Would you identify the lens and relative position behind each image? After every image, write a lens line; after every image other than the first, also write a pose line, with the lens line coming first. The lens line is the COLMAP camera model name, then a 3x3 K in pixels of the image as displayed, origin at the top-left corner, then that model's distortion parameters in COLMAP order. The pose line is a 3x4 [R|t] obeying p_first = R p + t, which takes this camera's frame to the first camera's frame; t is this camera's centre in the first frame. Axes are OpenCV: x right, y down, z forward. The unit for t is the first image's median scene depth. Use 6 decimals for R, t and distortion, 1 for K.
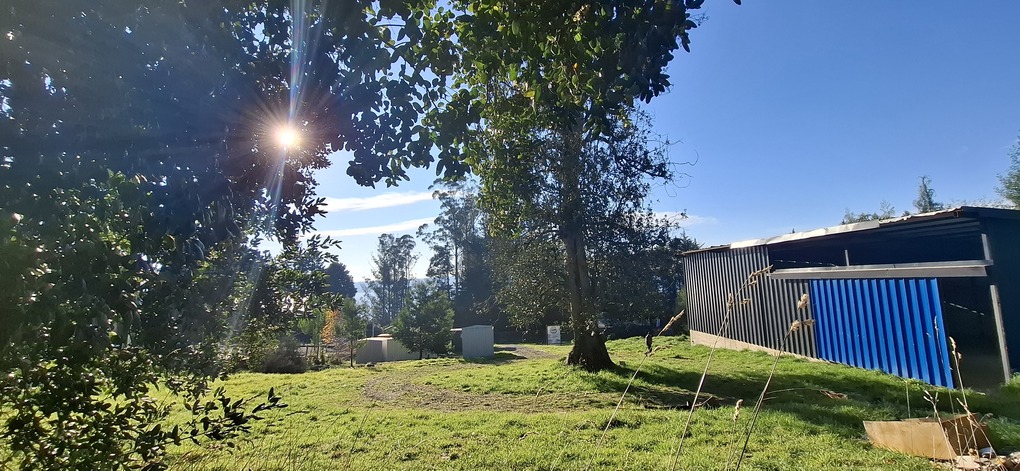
lens RADIAL K [[400.4, 0, 509.8], [0, 400.4, 232.4], [0, 0, 1]] dist [-0.002691, -0.000105]
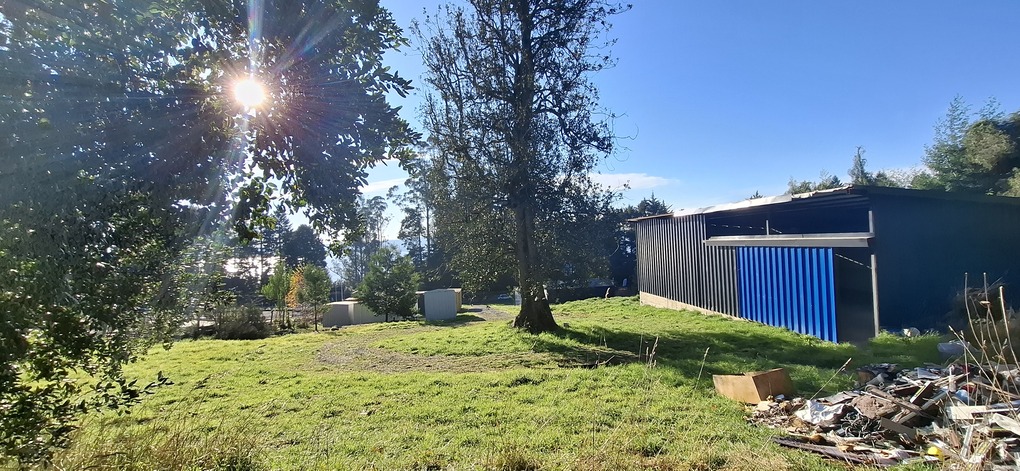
lens RADIAL K [[402.5, 0, 508.0], [0, 402.5, 230.9], [0, 0, 1]] dist [-0.003032, -0.000270]
pose [[0.998435, -0.004917, 0.055716, 0.059381], [-0.000365, 0.995535, 0.094396, -0.024711], [-0.055931, -0.094268, 0.993974, -0.043500]]
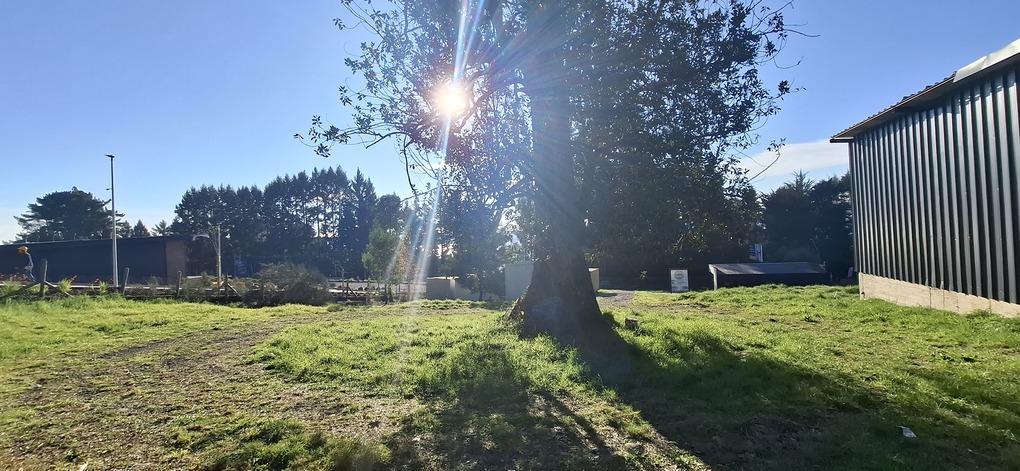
lens RADIAL K [[400.4, 0, 509.8], [0, 400.4, 232.4], [0, 0, 1]] dist [-0.002691, -0.000105]
pose [[0.928249, -0.013018, -0.371730, 0.295574], [0.061355, 0.991057, 0.118501, 0.131650], [0.366863, -0.132806, 0.920747, 0.451636]]
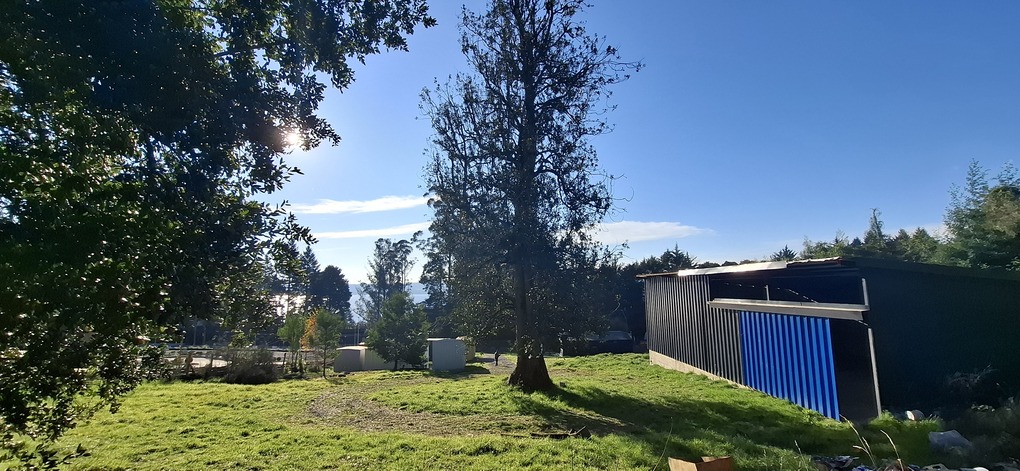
lens RADIAL K [[400.4, 0, 509.8], [0, 400.4, 232.4], [0, 0, 1]] dist [-0.002691, -0.000105]
pose [[0.999652, 0.026178, -0.003111, 0.120901], [-0.026220, 0.999549, -0.014649, -0.051259], [0.002726, 0.014725, 0.999888, -0.062470]]
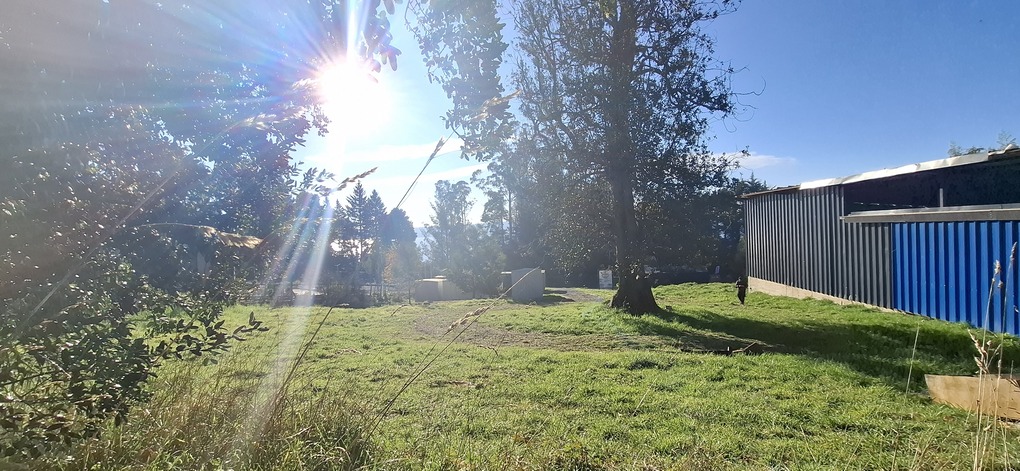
lens RADIAL K [[398.8, 0, 511.3], [0, 398.8, 229.9], [0, 0, 1]] dist [-0.001737, 0.000283]
pose [[0.991202, 0.003023, -0.132320, 0.024181], [0.014078, 0.991660, 0.128108, 0.006622], [0.131604, -0.128843, 0.982894, 0.011879]]
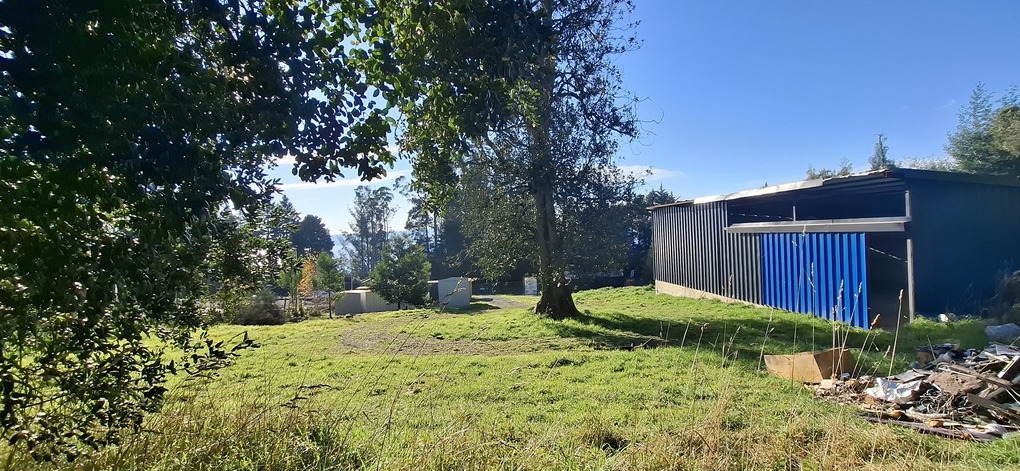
lens RADIAL K [[403.0, 0, 511.2], [0, 403.0, 230.5], [0, 0, 1]] dist [-0.002936, -0.000129]
pose [[0.998669, -0.002987, 0.051491, 0.021712], [-0.002899, 0.993491, 0.113872, -0.009671], [-0.051496, -0.113870, 0.992160, -0.033037]]
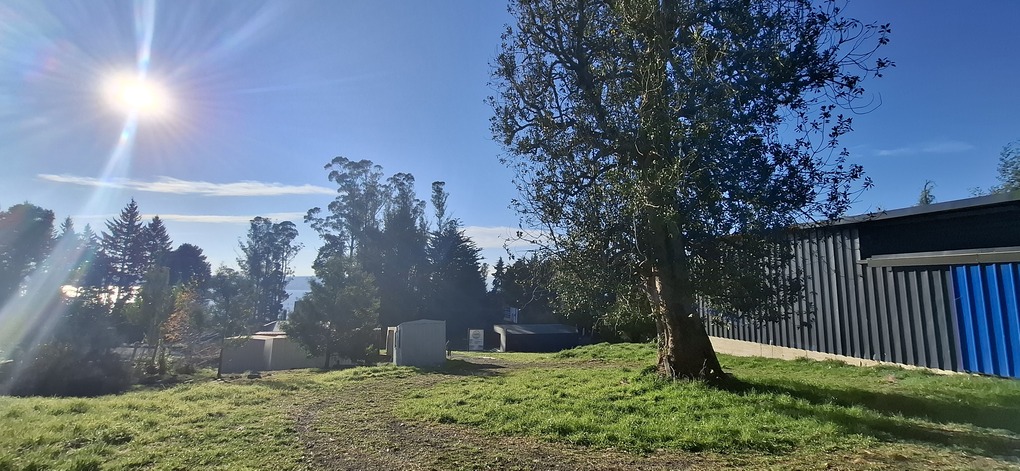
lens RADIAL K [[400.4, 0, 509.8], [0, 400.4, 232.4], [0, 0, 1]] dist [-0.002691, -0.000105]
pose [[0.959914, 0.097226, 0.262893, -0.223584], [-0.091836, 0.995236, -0.032747, 0.137027], [-0.264825, 0.007291, 0.964269, 0.428951]]
